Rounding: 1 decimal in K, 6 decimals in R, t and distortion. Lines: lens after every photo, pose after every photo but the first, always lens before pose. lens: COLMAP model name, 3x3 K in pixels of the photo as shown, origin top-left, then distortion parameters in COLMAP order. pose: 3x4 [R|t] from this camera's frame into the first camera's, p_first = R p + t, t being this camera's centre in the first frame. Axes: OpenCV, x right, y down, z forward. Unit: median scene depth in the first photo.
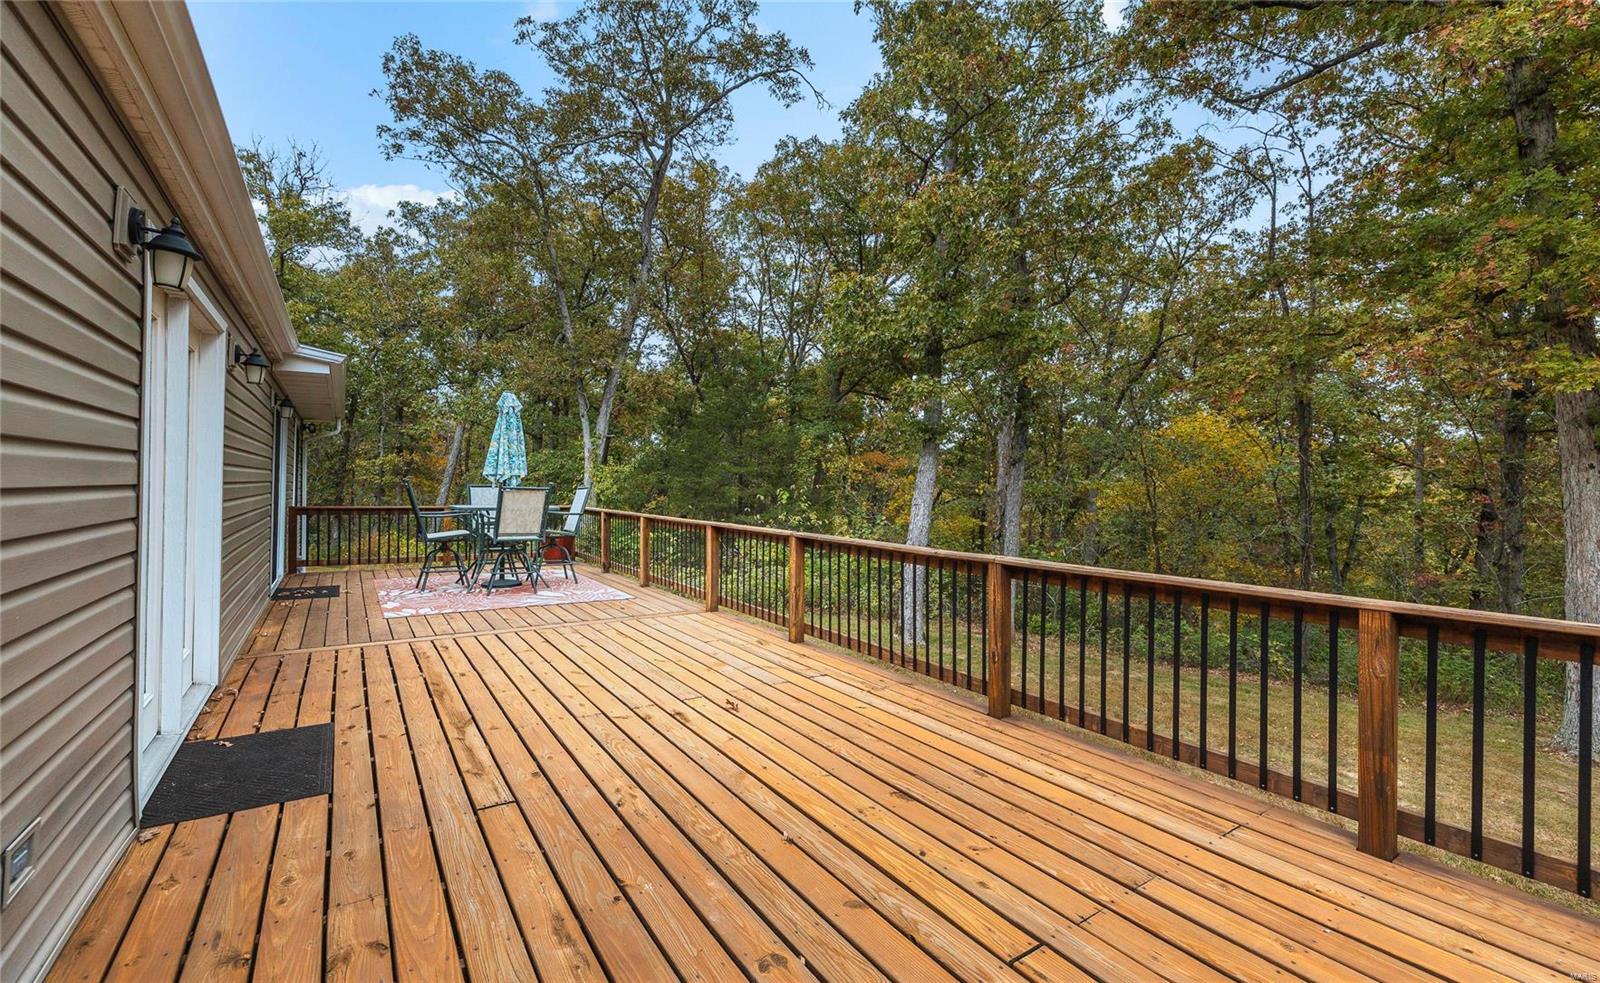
lens RADIAL K [[705.0, 0, 802.2], [0, 705.0, 489.9], [0, 0, 1]] dist [0.000254, 0.000023]
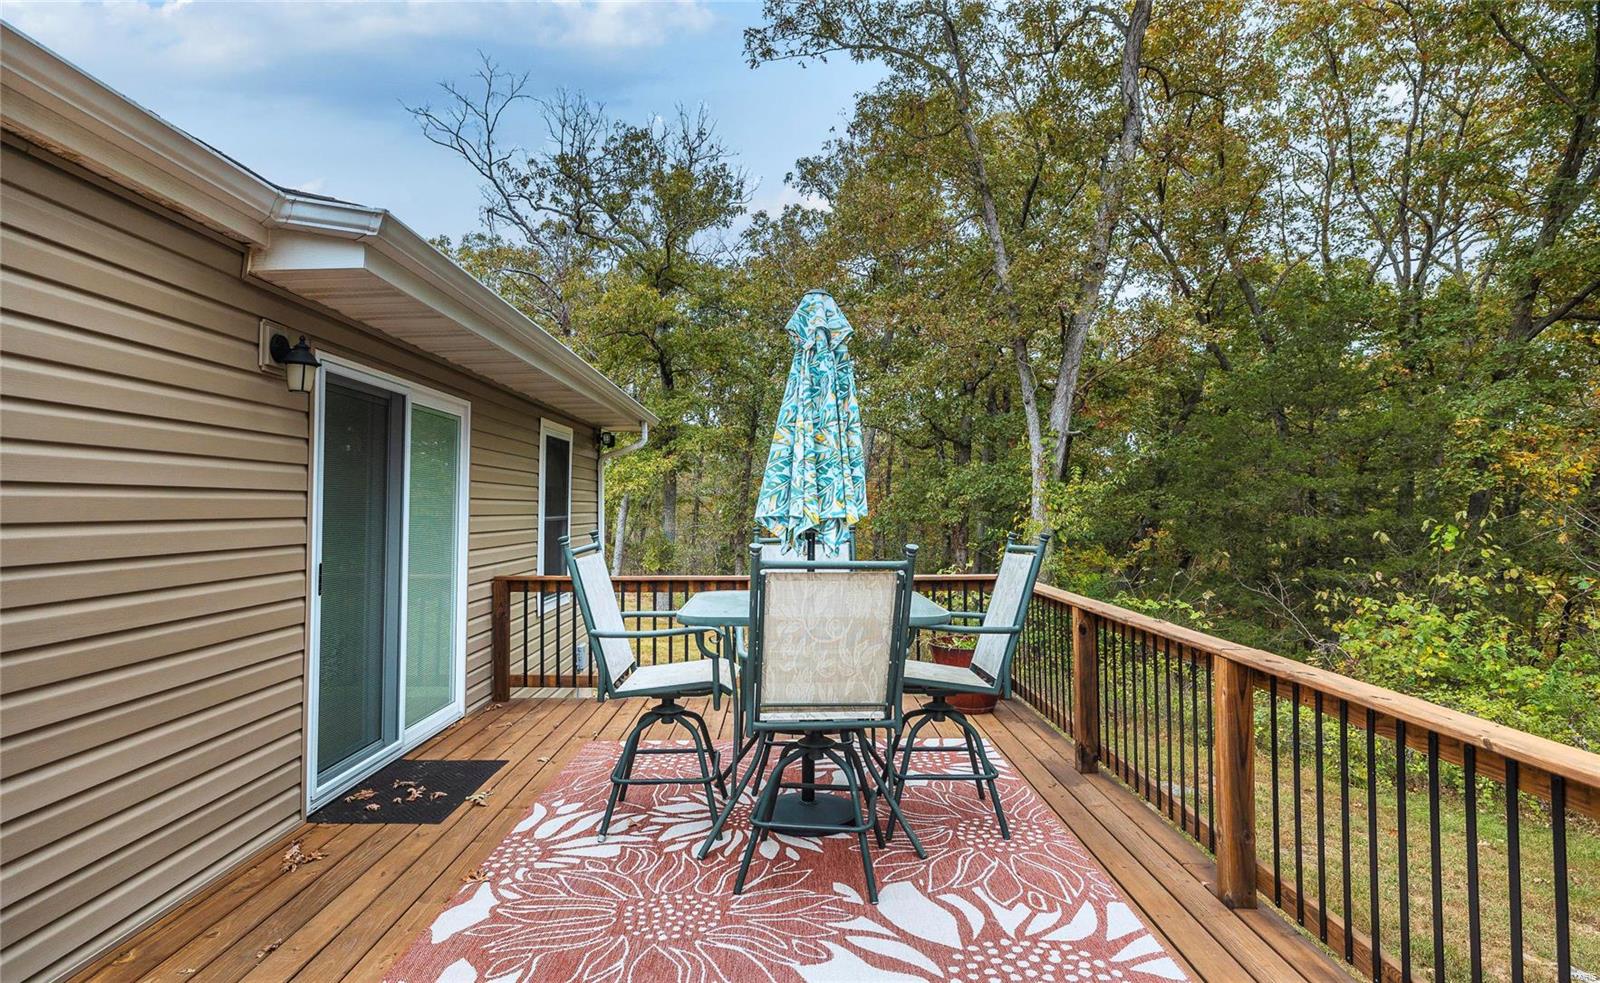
lens RADIAL K [[891.2, 0, 799.1], [0, 891.2, 494.3], [0, 0, 1]] dist [0.000135, -0.000481]
pose [[0.847845, -0.025358, -0.529638, -0.065208], [0.013535, 0.999565, -0.026191, -0.007675], [0.530072, 0.015037, 0.847819, 0.217955]]
